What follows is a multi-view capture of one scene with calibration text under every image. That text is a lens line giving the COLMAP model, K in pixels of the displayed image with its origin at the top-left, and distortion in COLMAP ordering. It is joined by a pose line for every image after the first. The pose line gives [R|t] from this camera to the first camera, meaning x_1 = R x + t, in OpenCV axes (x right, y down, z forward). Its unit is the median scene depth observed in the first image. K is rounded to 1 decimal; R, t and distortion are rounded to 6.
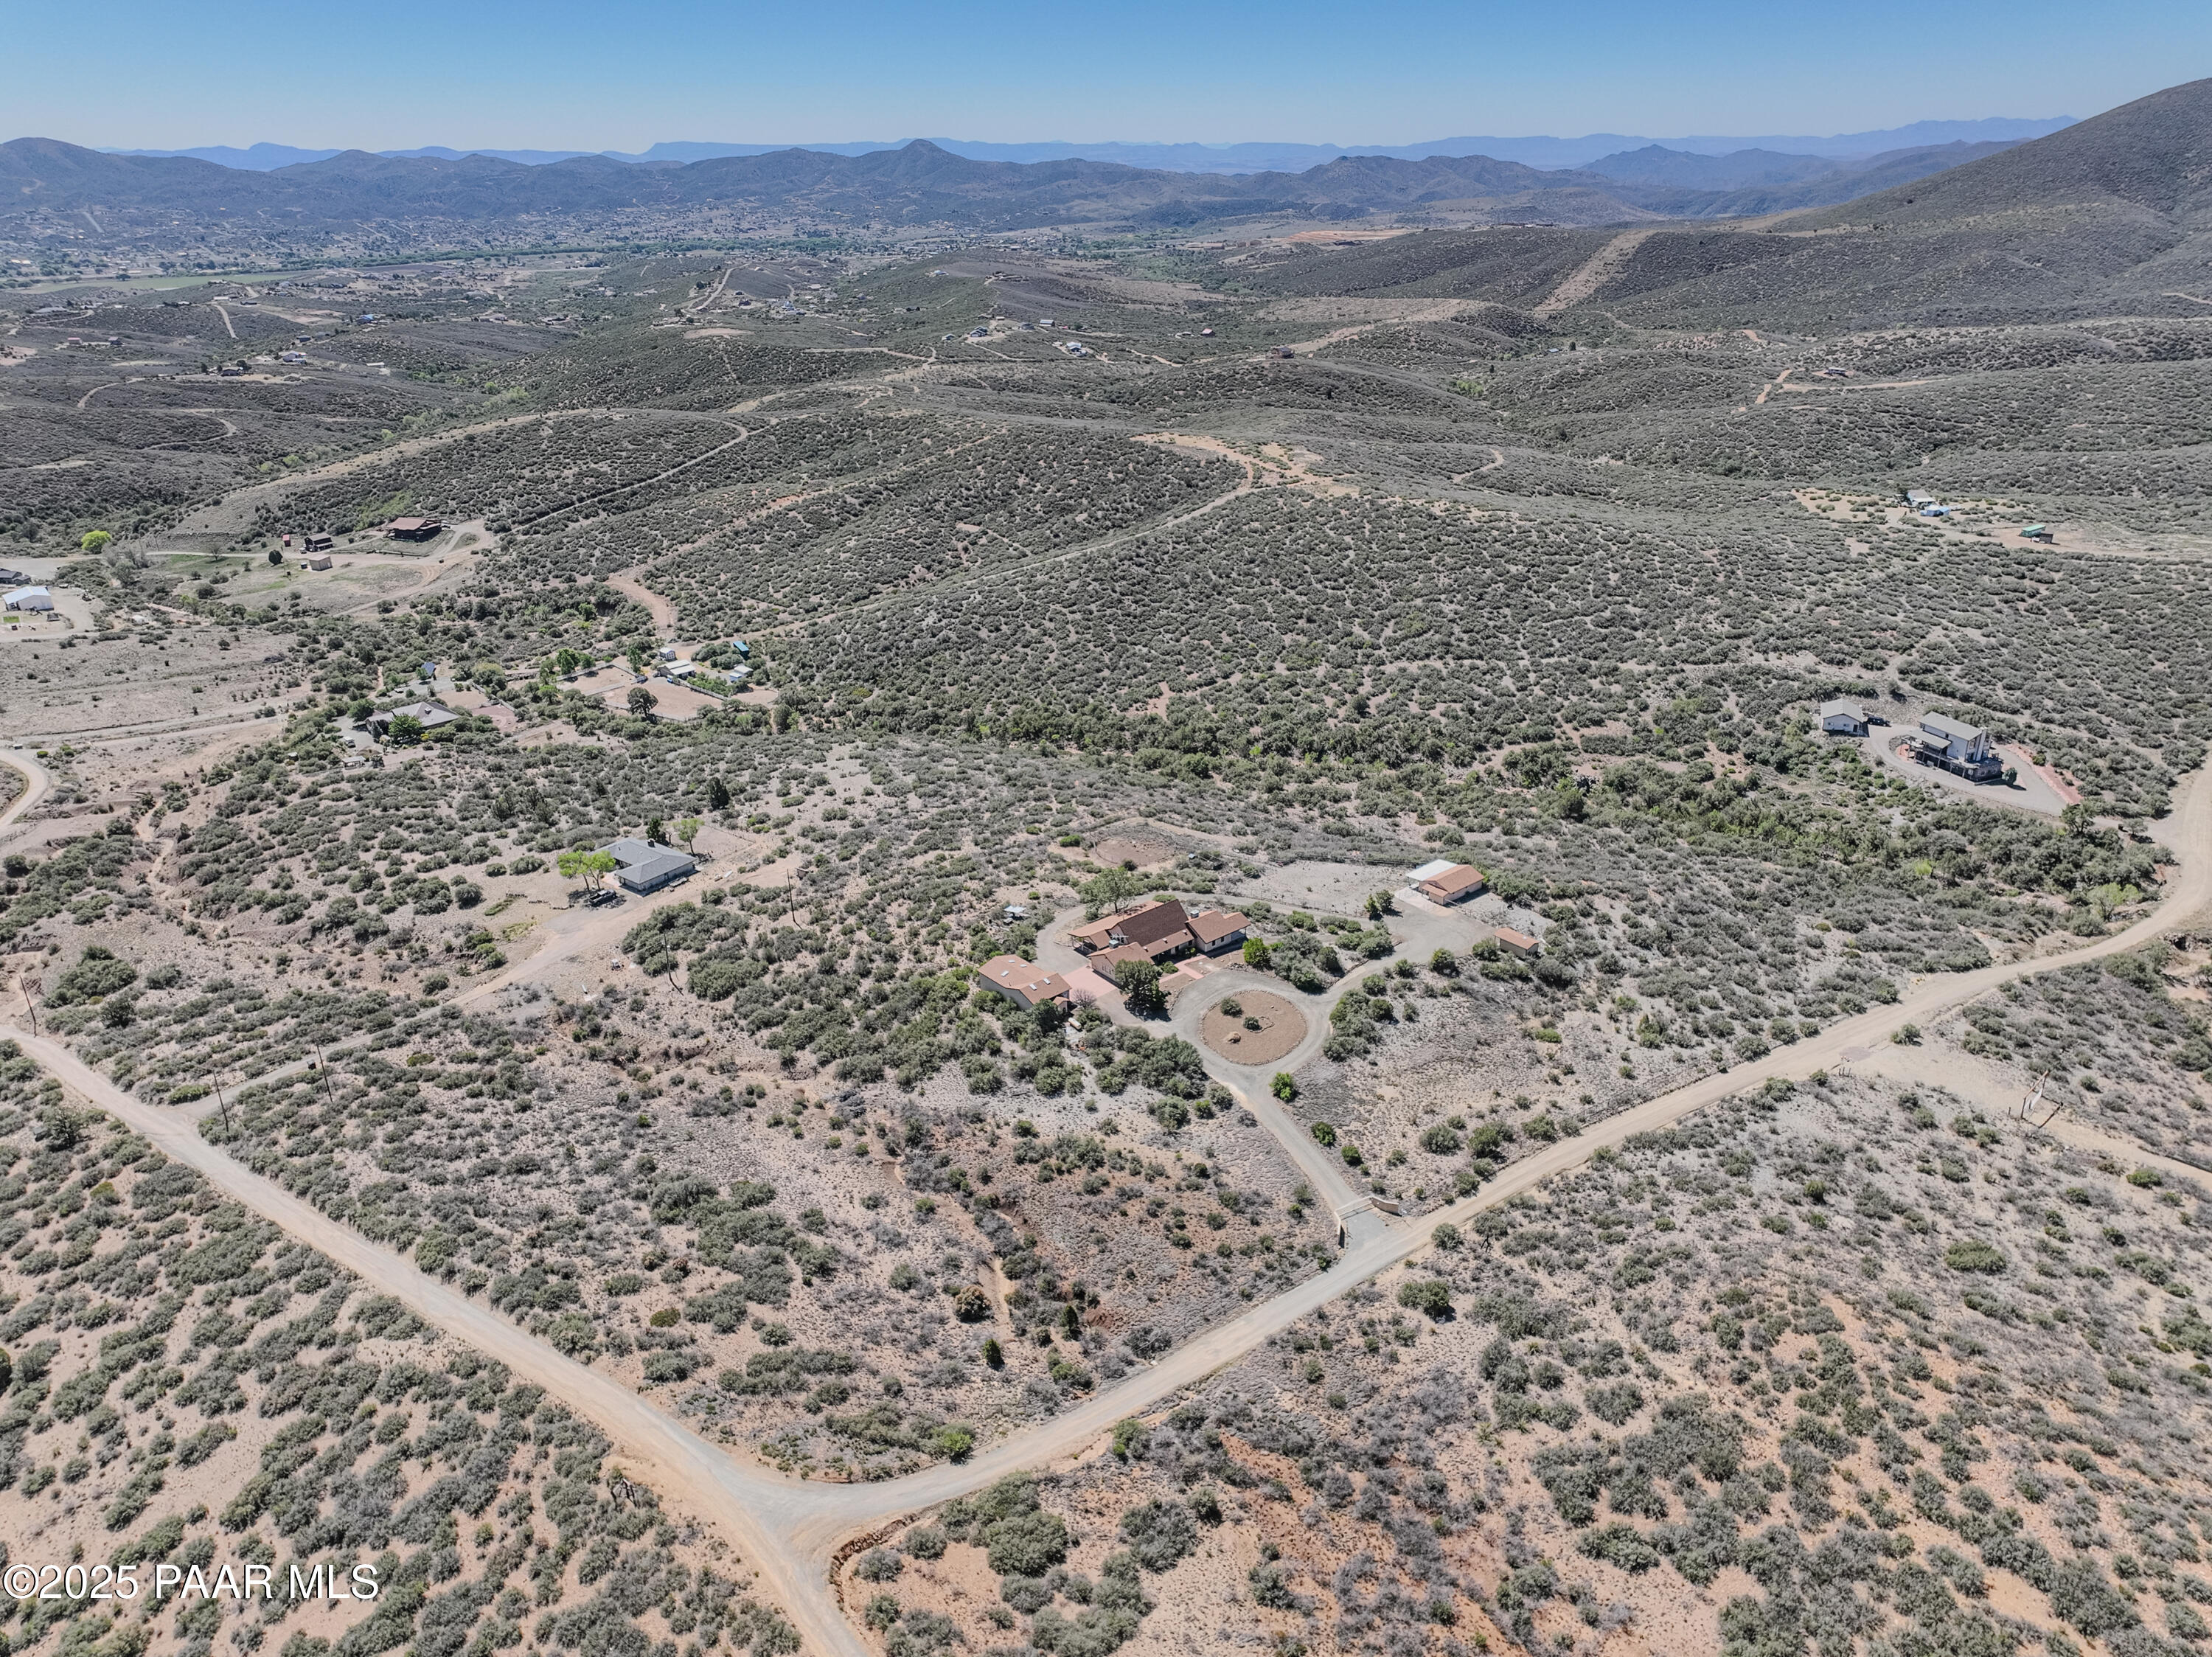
lens RADIAL K [[1557.4, 0, 1106.0], [0, 1557.4, 828.5], [0, 0, 1]] dist [0.016081, 0.026976]
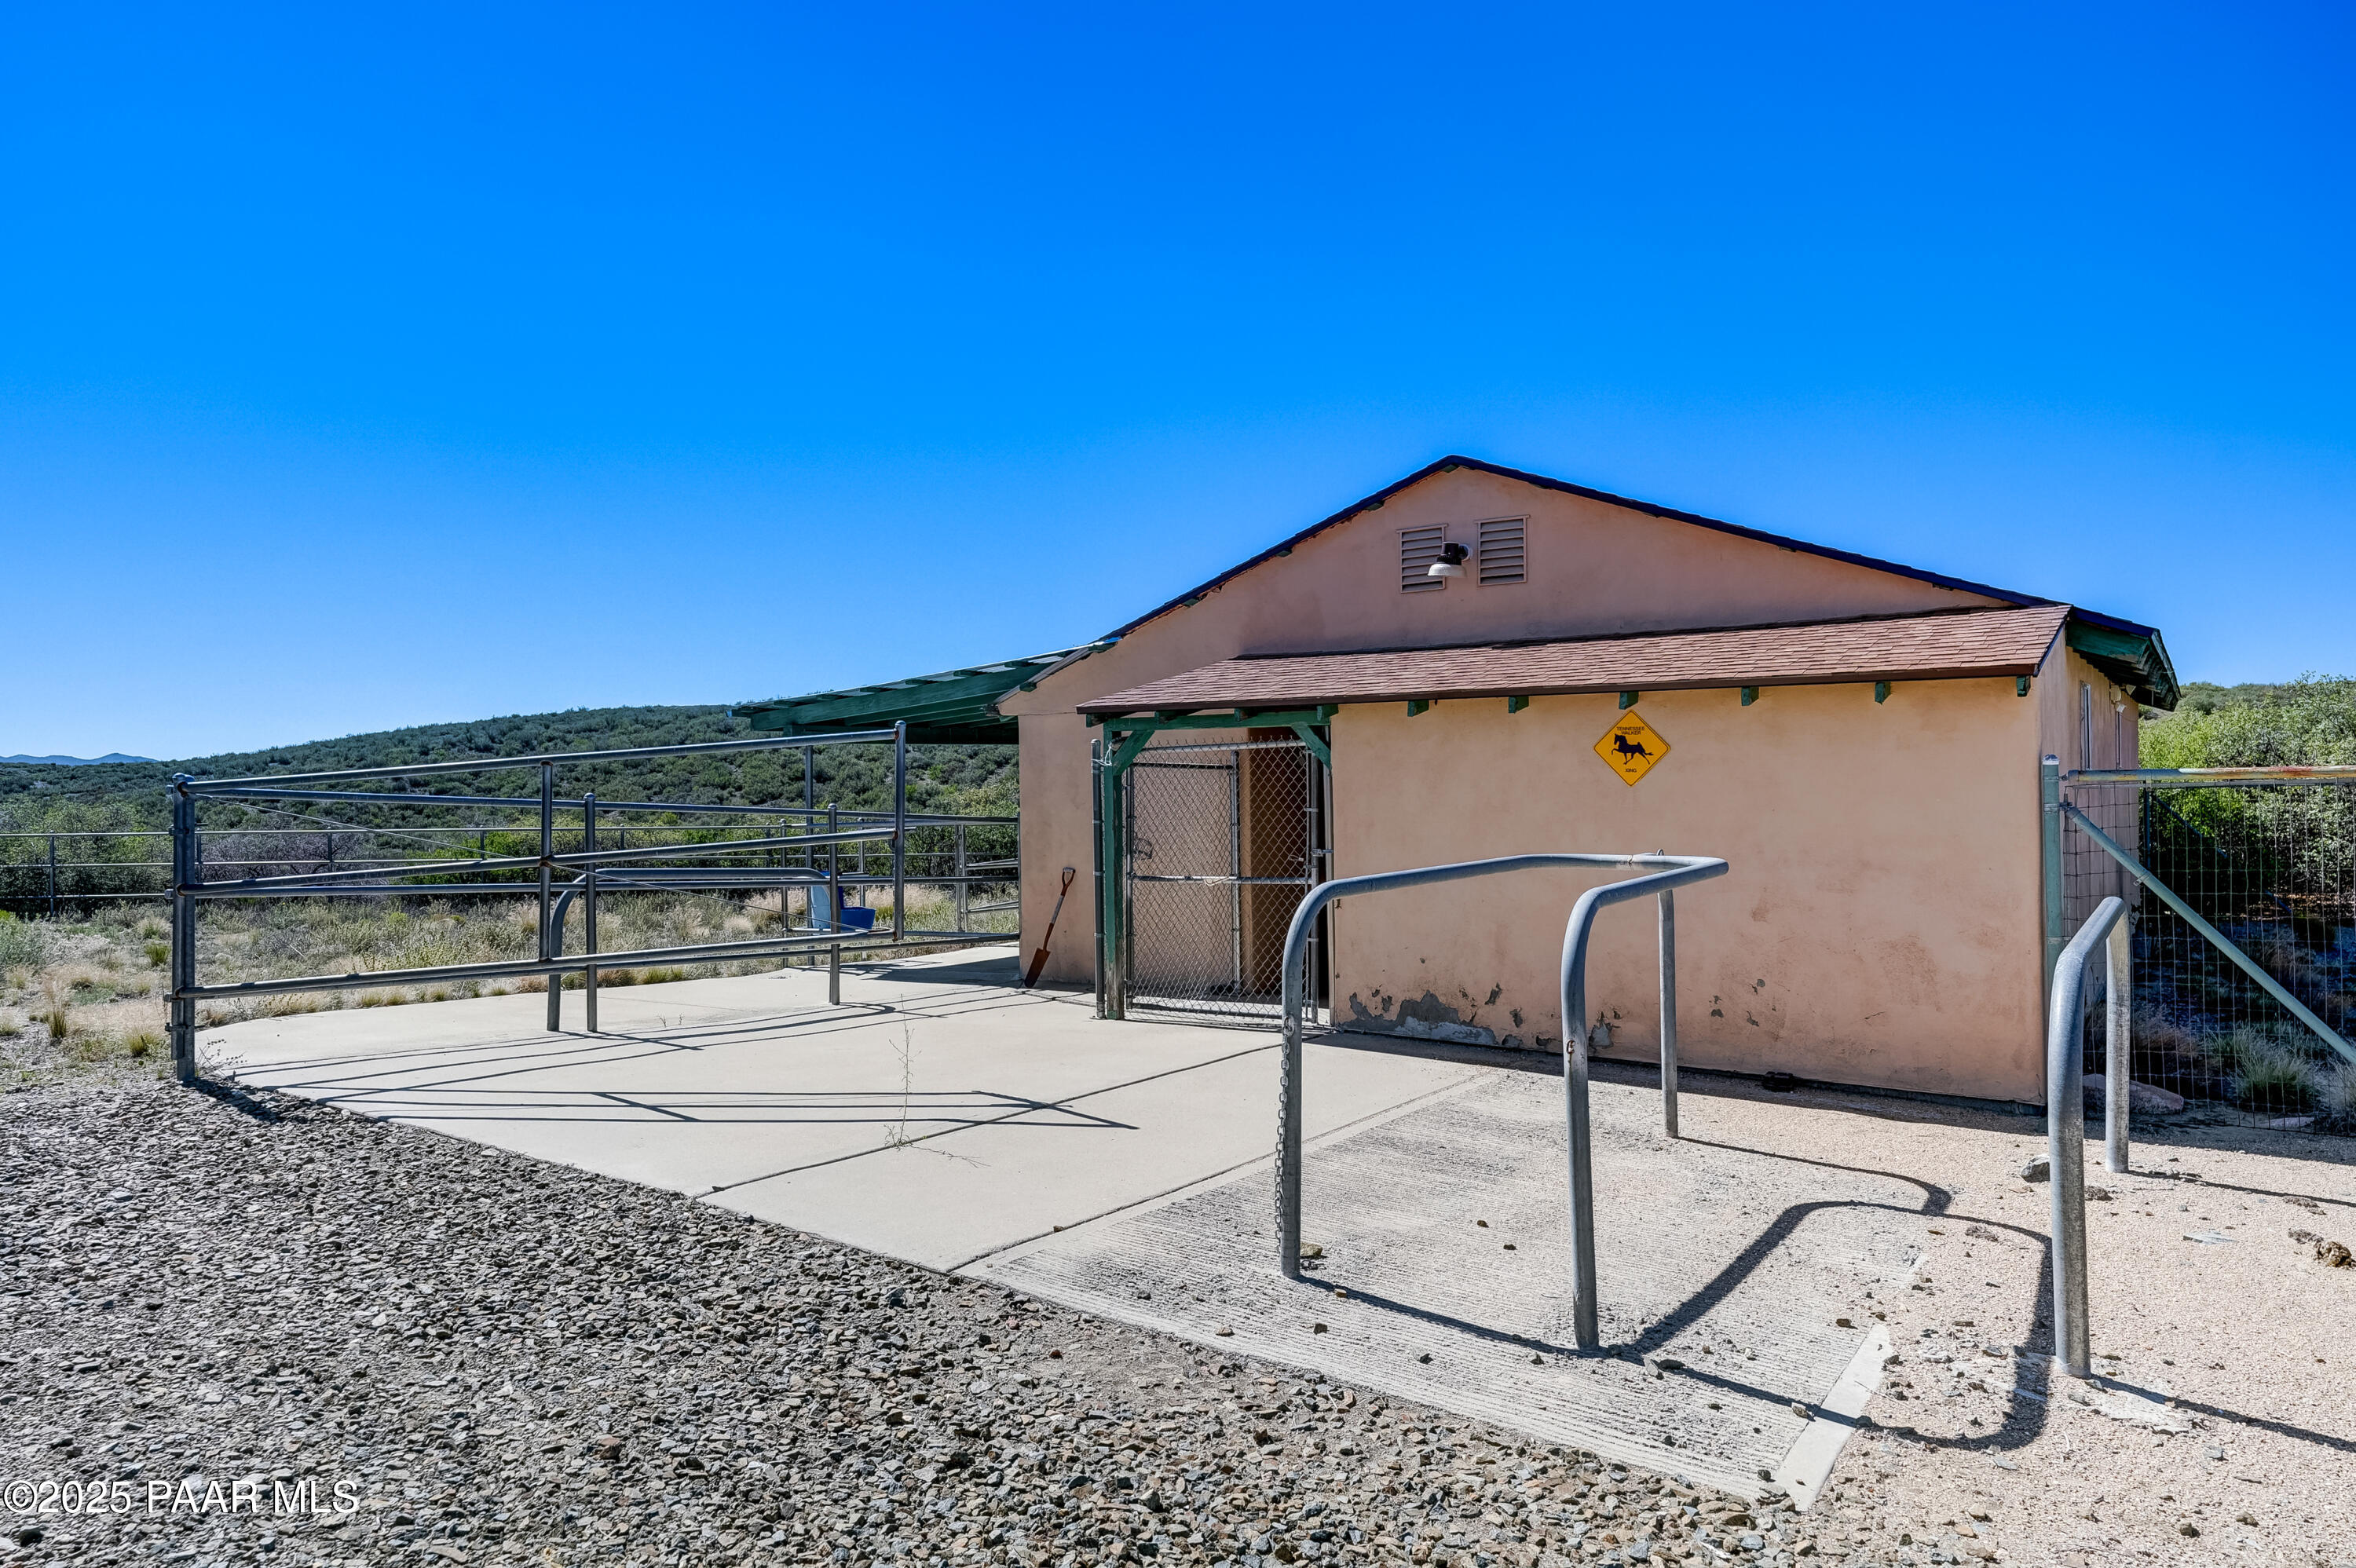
lens RADIAL K [[1443.0, 0, 1178.0], [0, 1443.0, 784.0], [0, 0, 1]] dist [0.033671, -0.000121]
pose [[0.967126, 0.003140, 0.254279, 0.144427], [0.096990, 0.919784, -0.380250, 0.037414], [-0.235075, 0.392412, 0.889242, 0.713945]]
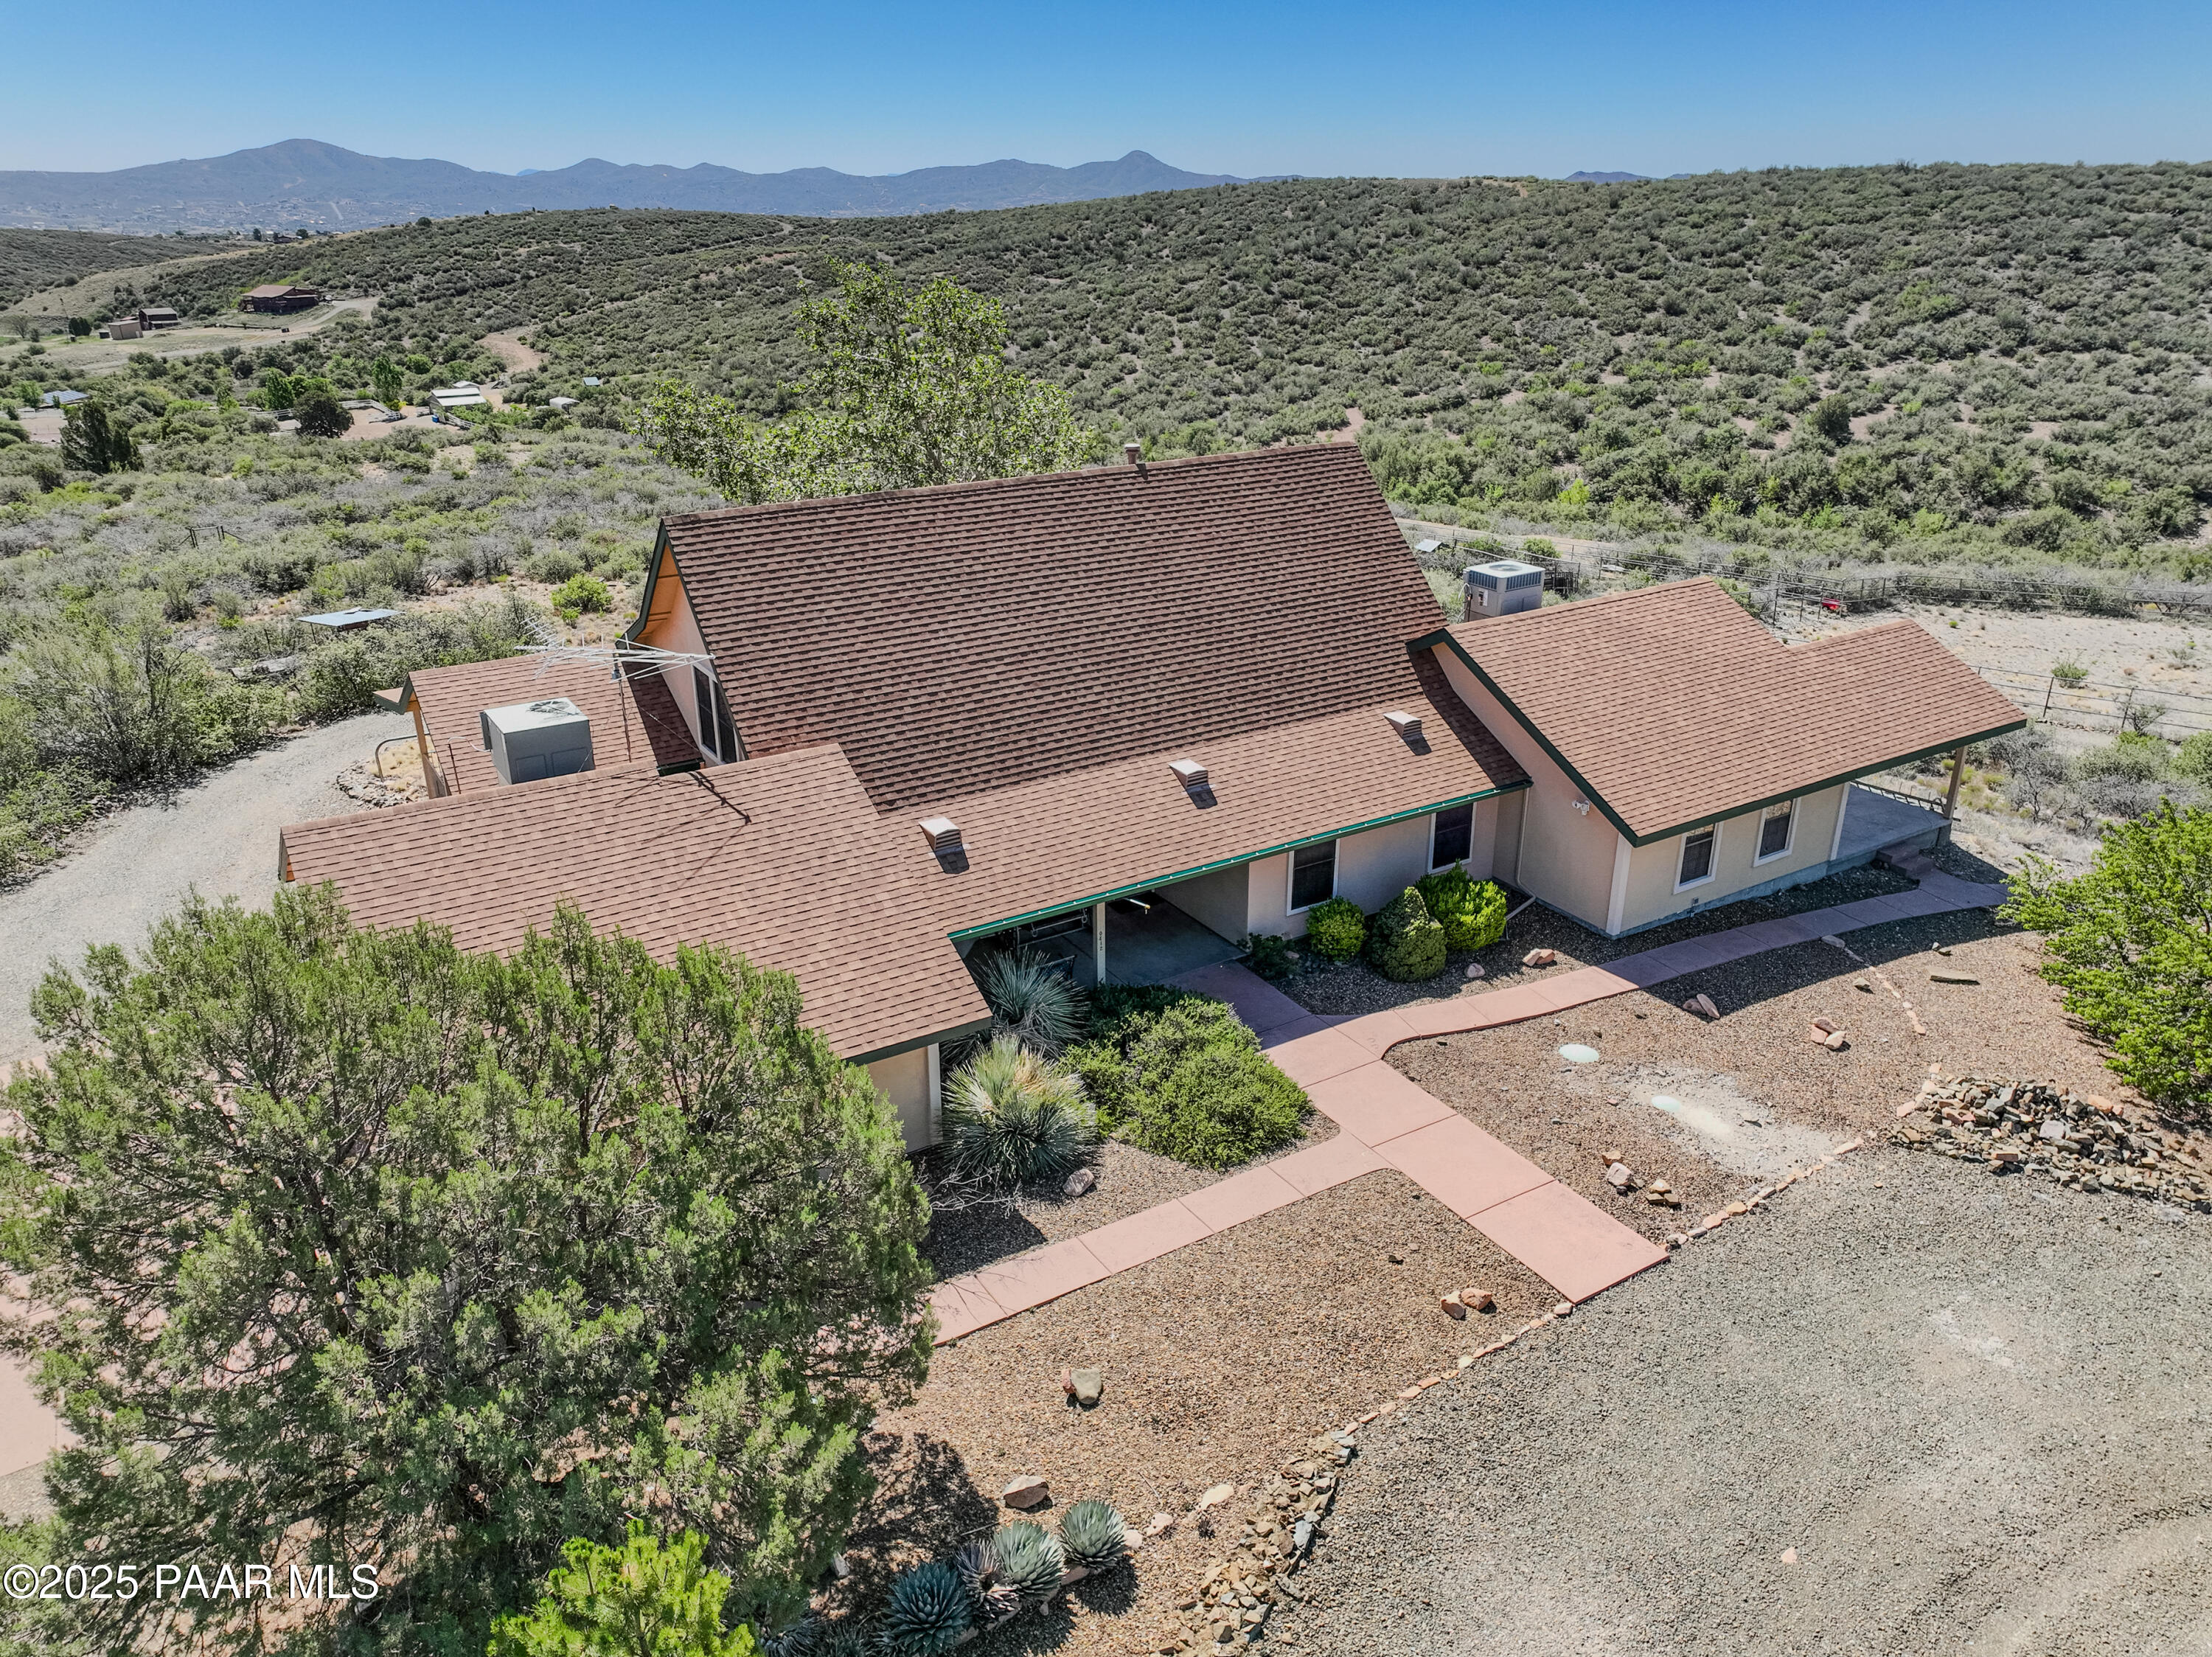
lens RADIAL K [[1558.9, 0, 1106.0], [0, 1558.9, 828.5], [0, 0, 1]] dist [0.021500, 0.026193]
pose [[0.991325, 0.062647, -0.115541, 0.028677], [-0.065036, 0.997738, -0.017021, 0.049998], [0.114213, 0.024388, 0.993157, 0.591269]]
